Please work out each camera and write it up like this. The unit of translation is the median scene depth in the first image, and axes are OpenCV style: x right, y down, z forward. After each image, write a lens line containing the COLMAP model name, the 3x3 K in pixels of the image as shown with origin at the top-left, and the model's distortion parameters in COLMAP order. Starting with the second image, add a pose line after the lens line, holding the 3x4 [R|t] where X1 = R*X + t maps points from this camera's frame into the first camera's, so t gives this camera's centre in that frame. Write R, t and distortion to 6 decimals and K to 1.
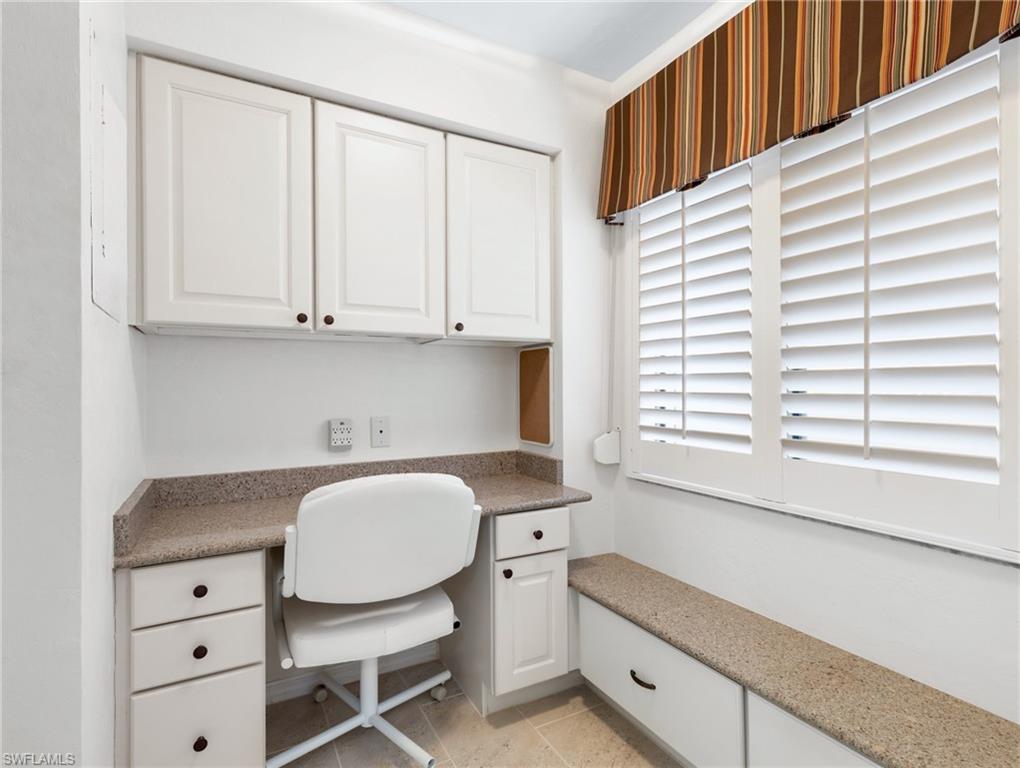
lens RADIAL K [[516.3, 0, 515.0], [0, 516.3, 387.8], [0, 0, 1]] dist [0.000964, -0.000123]
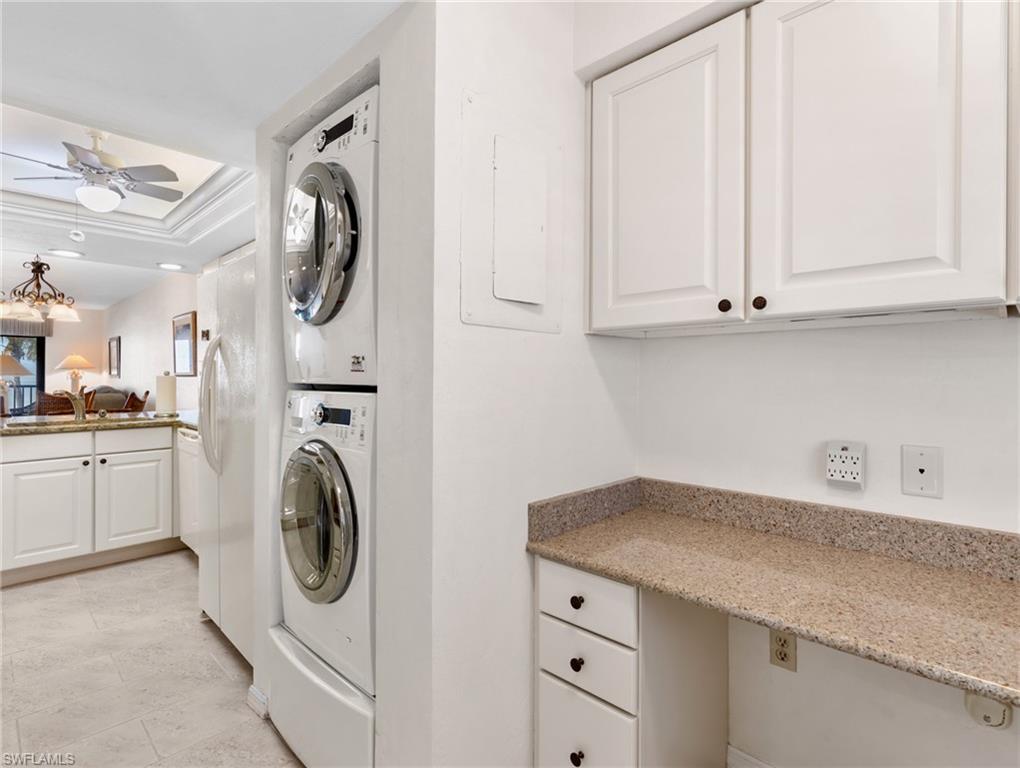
lens RADIAL K [[514.8, 0, 509.8], [0, 514.8, 377.9], [0, 0, 1]] dist [0.004553, 0.000402]
pose [[0.289755, 0.006132, -0.957081, 0.215703], [-0.009516, 0.999949, 0.003525, -0.025486], [0.957054, 0.008087, 0.289798, 0.445435]]
